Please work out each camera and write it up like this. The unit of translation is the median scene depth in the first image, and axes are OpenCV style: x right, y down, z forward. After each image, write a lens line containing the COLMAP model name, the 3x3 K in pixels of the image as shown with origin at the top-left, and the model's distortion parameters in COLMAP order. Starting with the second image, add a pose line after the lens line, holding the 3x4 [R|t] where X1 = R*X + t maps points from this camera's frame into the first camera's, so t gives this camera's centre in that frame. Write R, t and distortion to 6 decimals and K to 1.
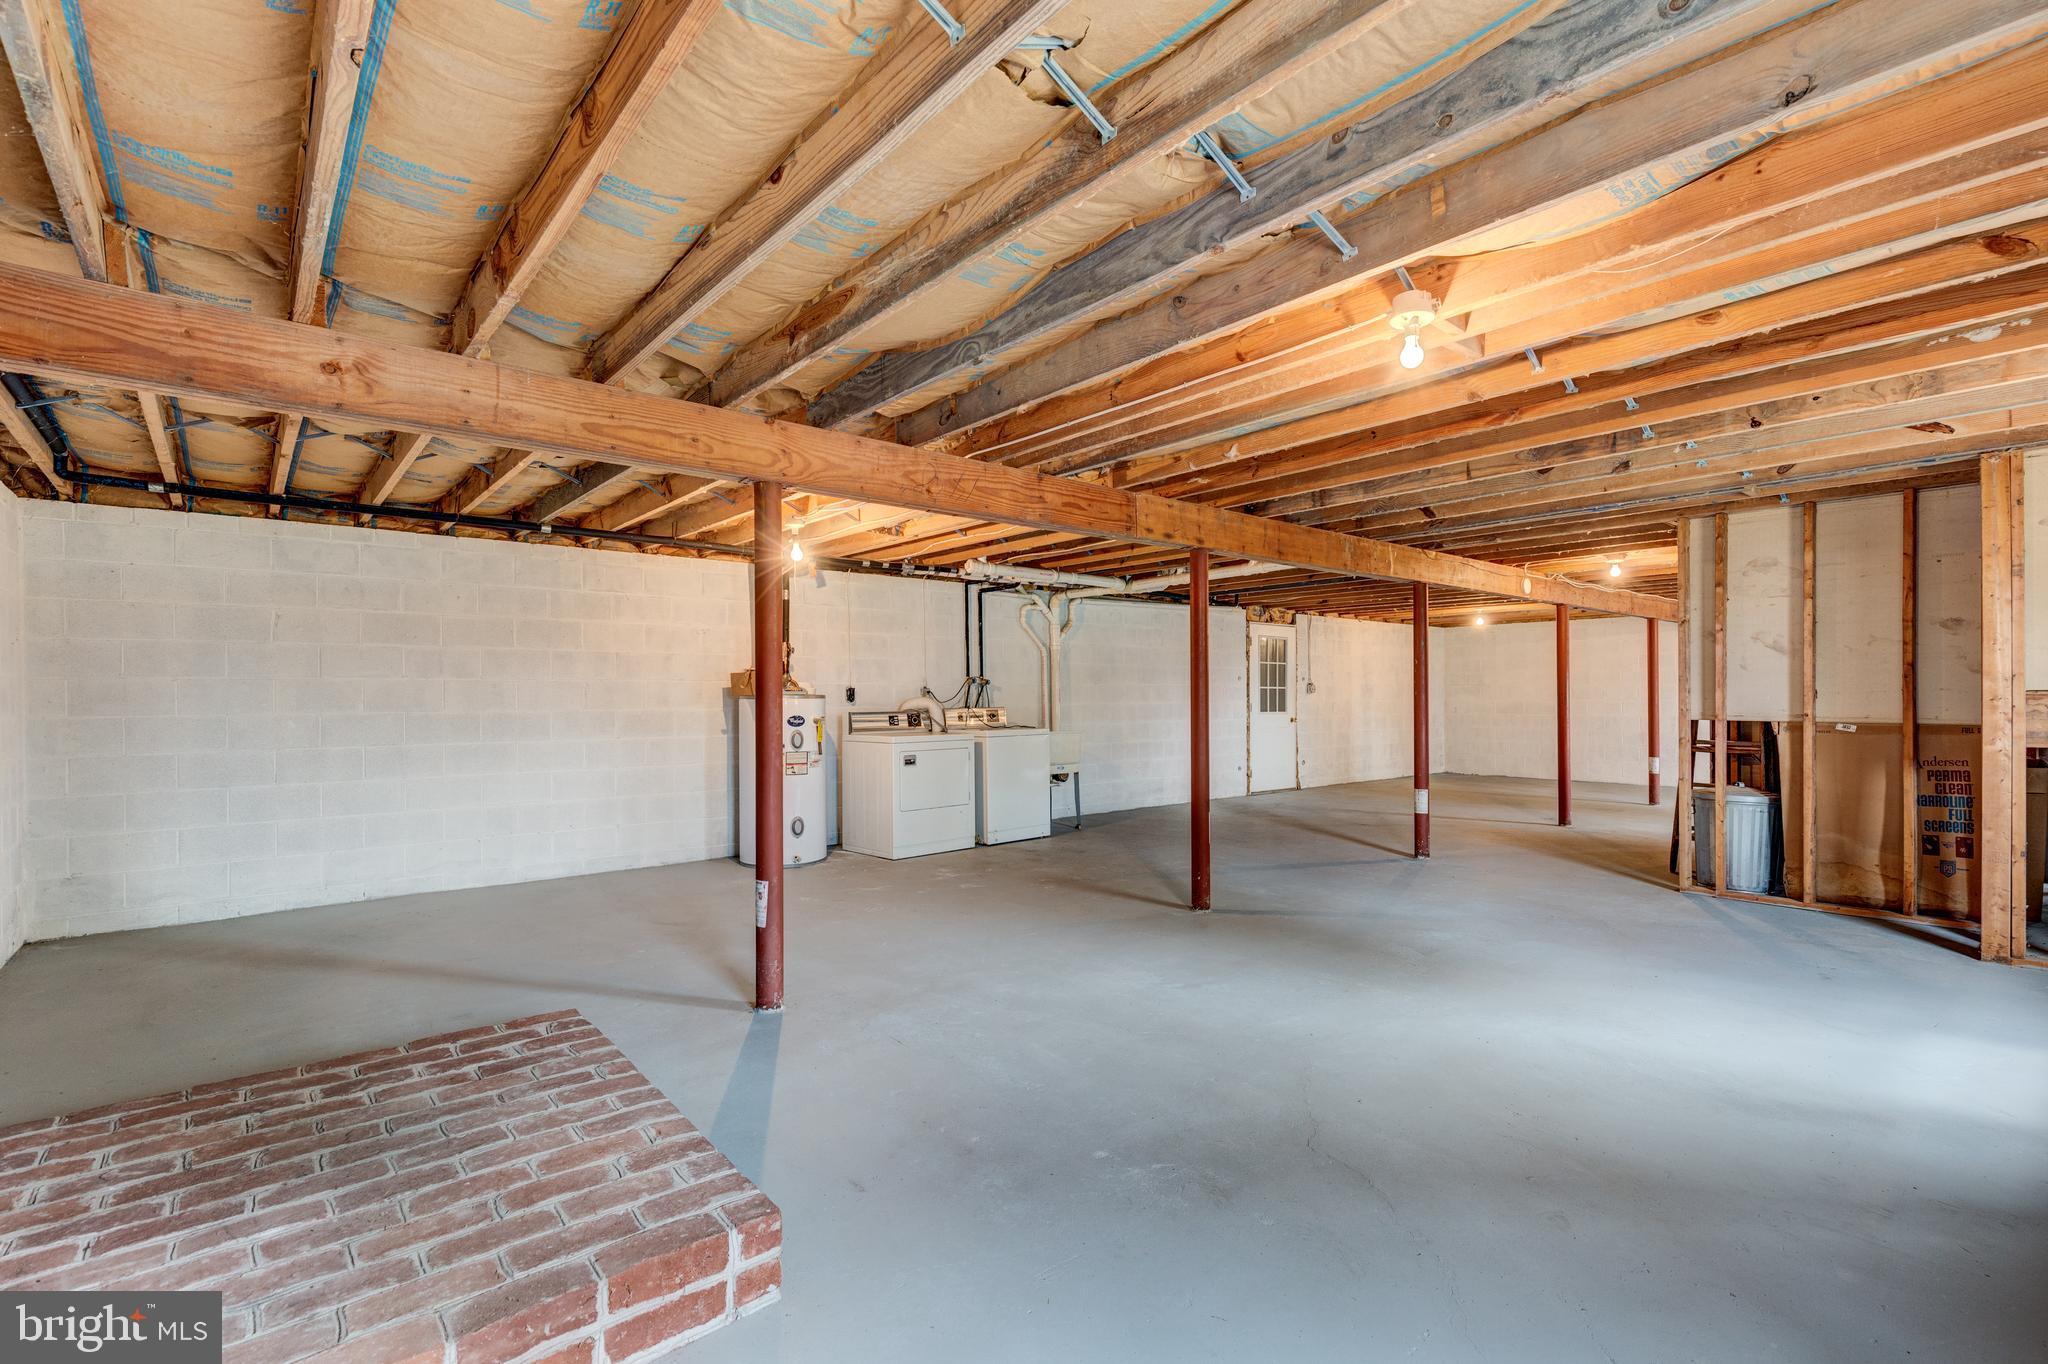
lens RADIAL K [[939.9, 0, 1024.1], [0, 939.9, 696.1], [0, 0, 1]] dist [0.004850, -0.001024]
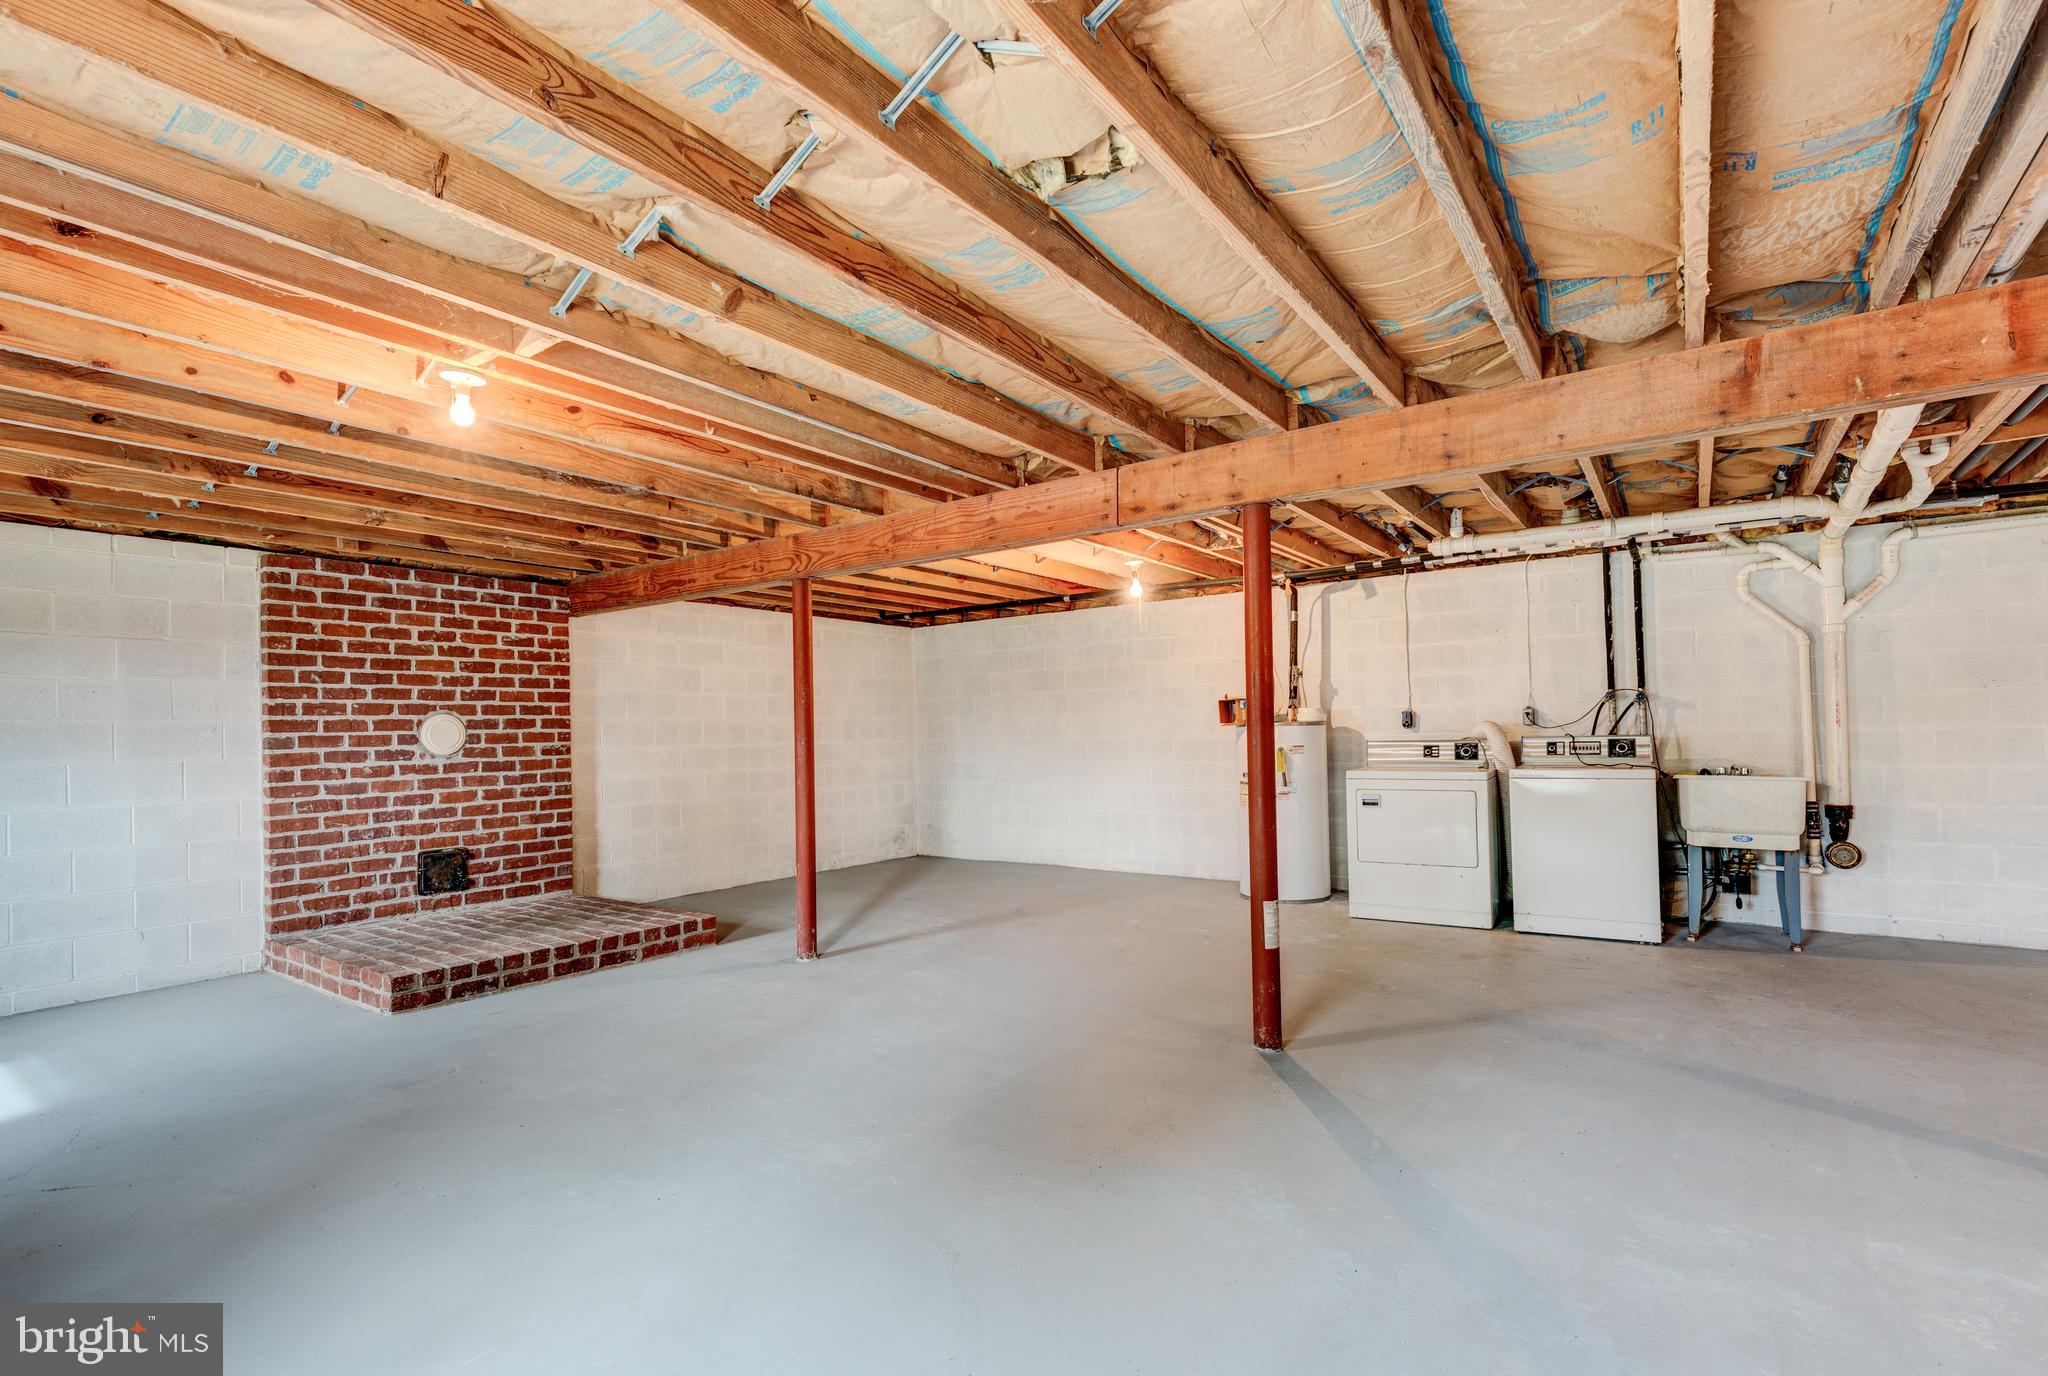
lens RADIAL K [[932.5, 0, 1026.4], [0, 932.5, 723.8], [0, 0, 1]] dist [0.002579, 0.000145]
pose [[0.243998, -0.015182, -0.969657, 0.648289], [0.012018, 0.999848, -0.012630, 0.010107], [0.969701, -0.008572, 0.244143, 0.575682]]
